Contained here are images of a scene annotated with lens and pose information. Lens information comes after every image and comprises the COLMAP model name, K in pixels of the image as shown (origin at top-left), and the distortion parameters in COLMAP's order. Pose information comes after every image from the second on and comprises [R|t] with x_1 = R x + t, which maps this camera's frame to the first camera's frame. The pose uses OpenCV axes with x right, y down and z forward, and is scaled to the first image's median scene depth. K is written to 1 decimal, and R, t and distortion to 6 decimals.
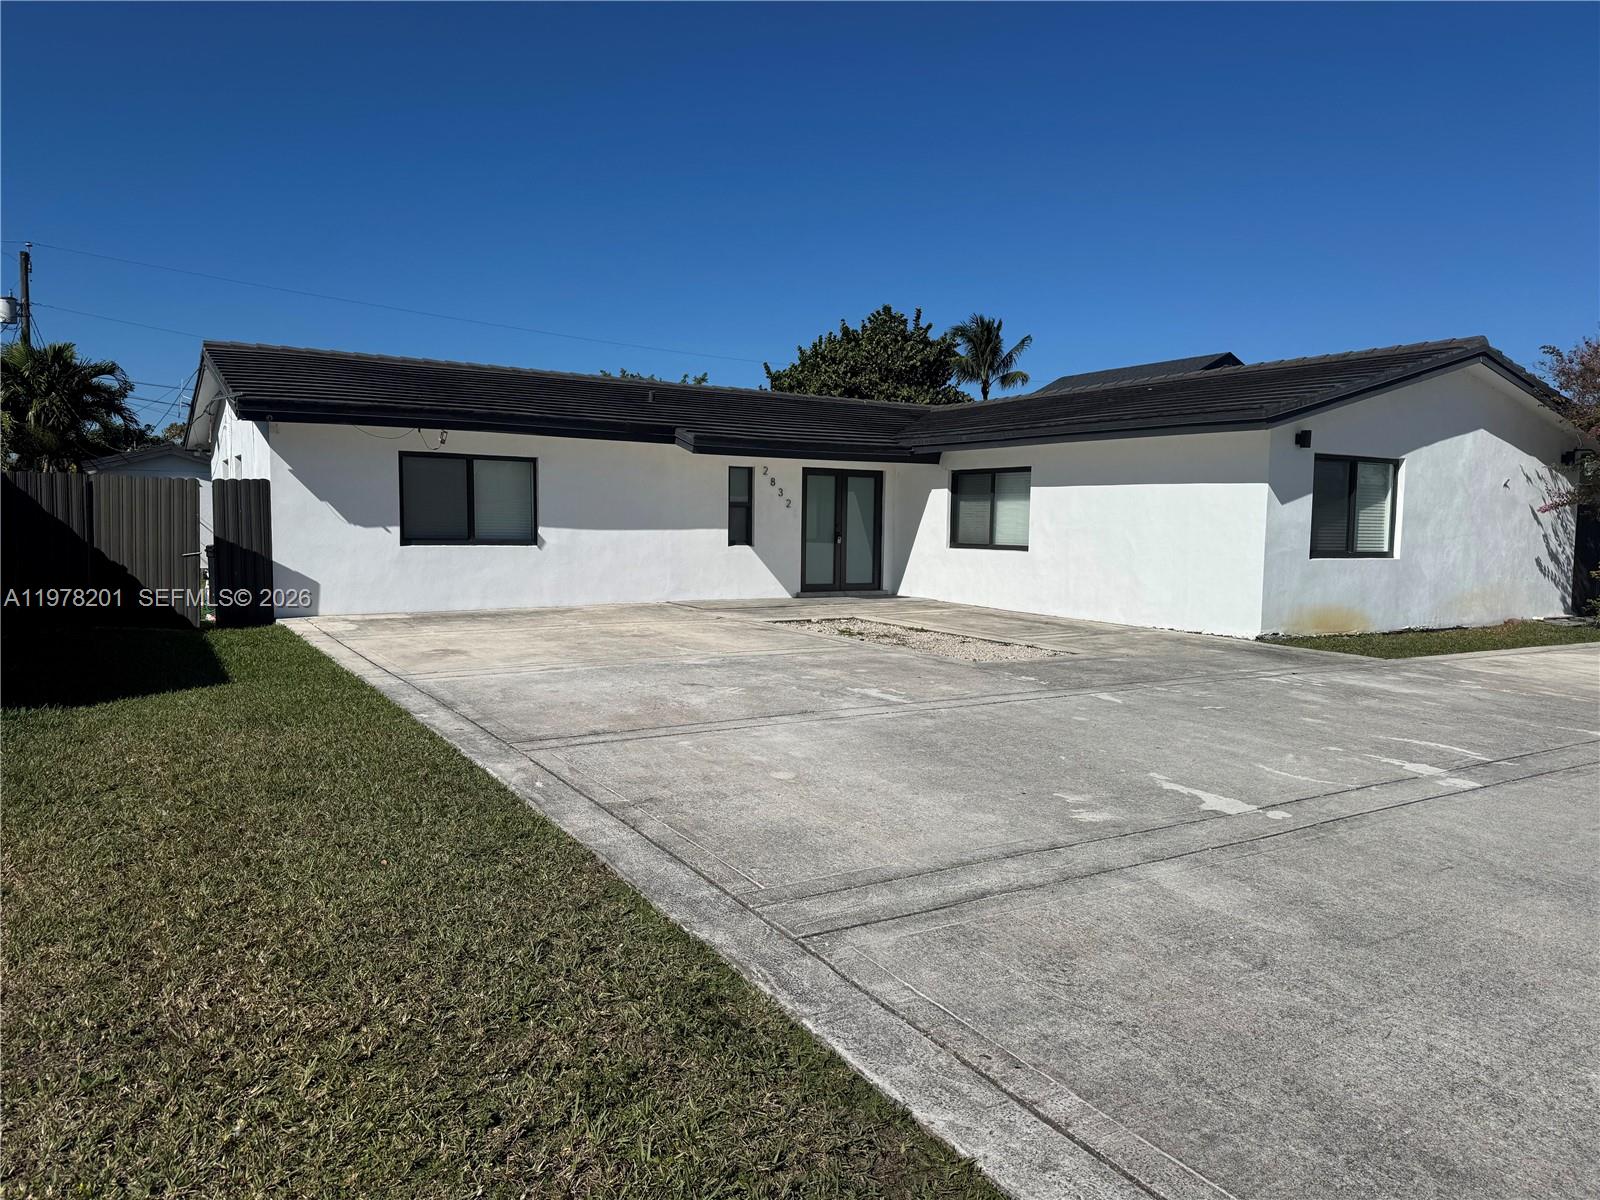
lens RADIAL K [[1125.4, 0, 781.0], [0, 1125.4, 616.9], [0, 0, 1]] dist [0.005491, -0.005691]
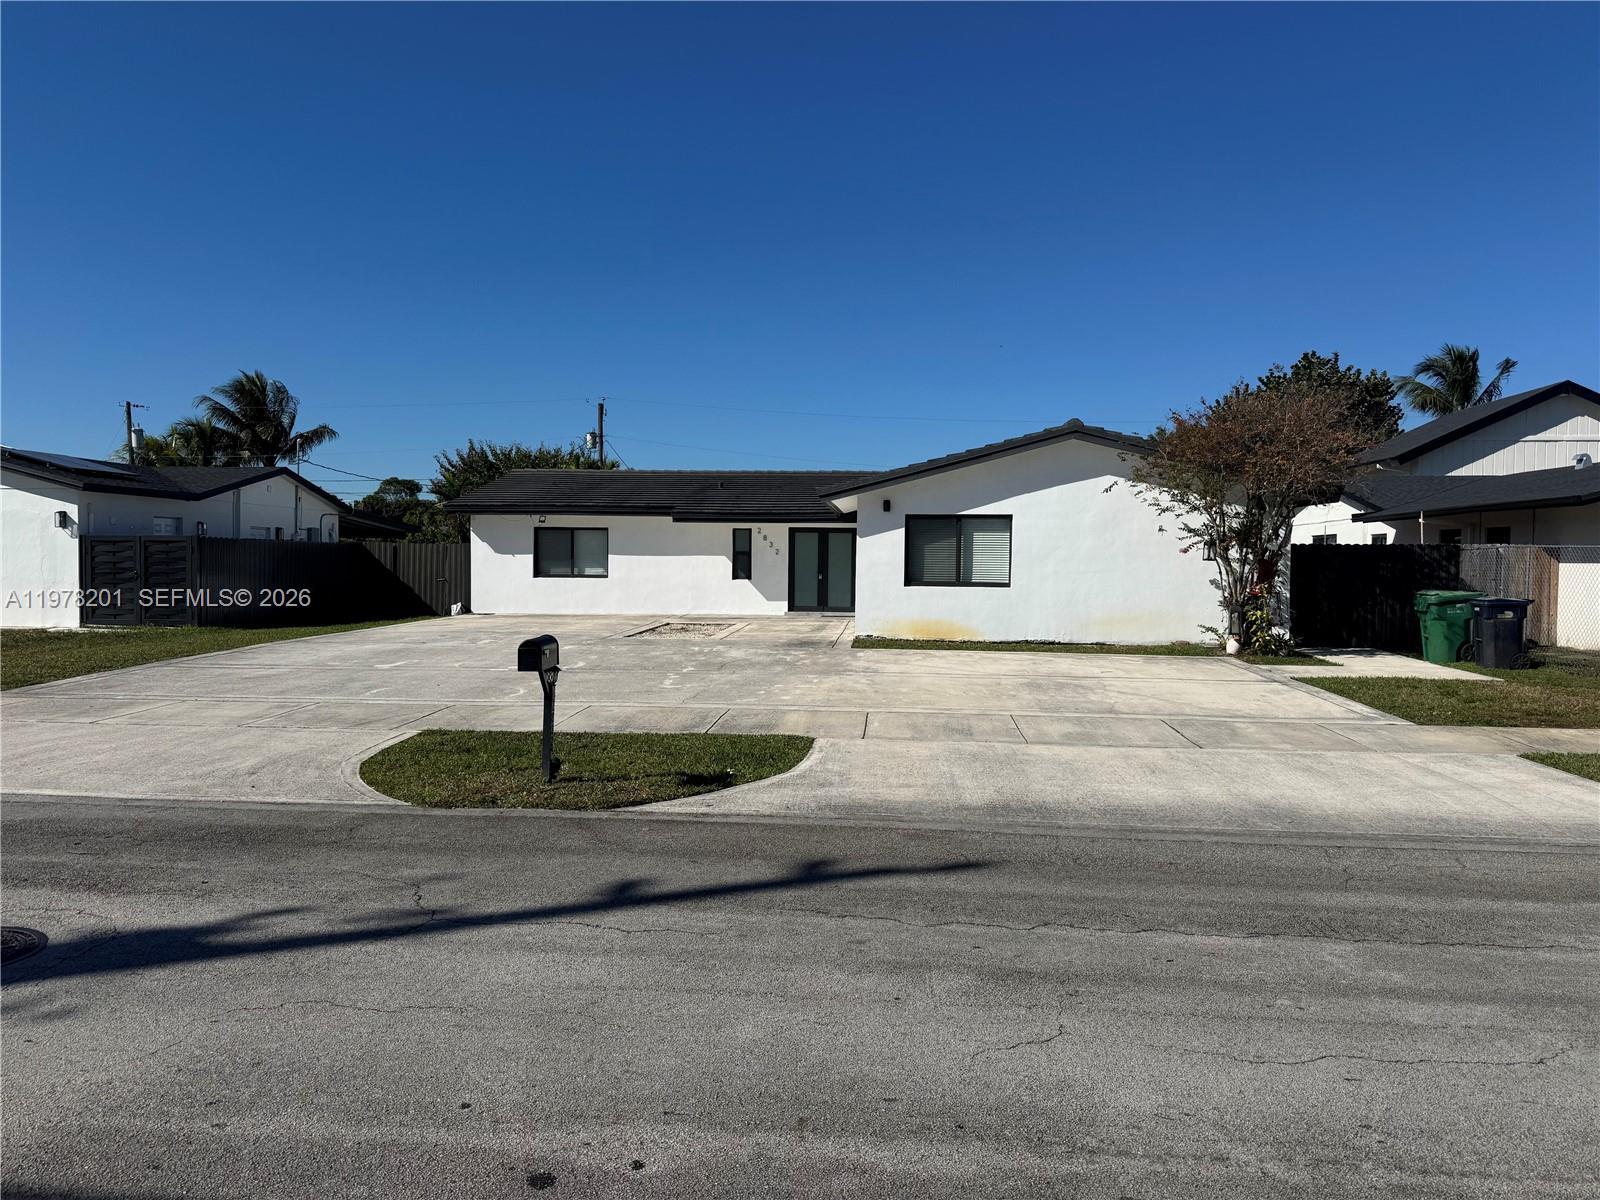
lens RADIAL K [[1125.4, 0, 781.0], [0, 1125.4, 616.9], [0, 0, 1]] dist [0.005491, -0.005691]
pose [[0.784130, 0.024447, -0.620115, 0.976713], [-0.051307, 0.998357, -0.025520, 0.026497], [0.618472, 0.051827, 0.784096, -0.189609]]
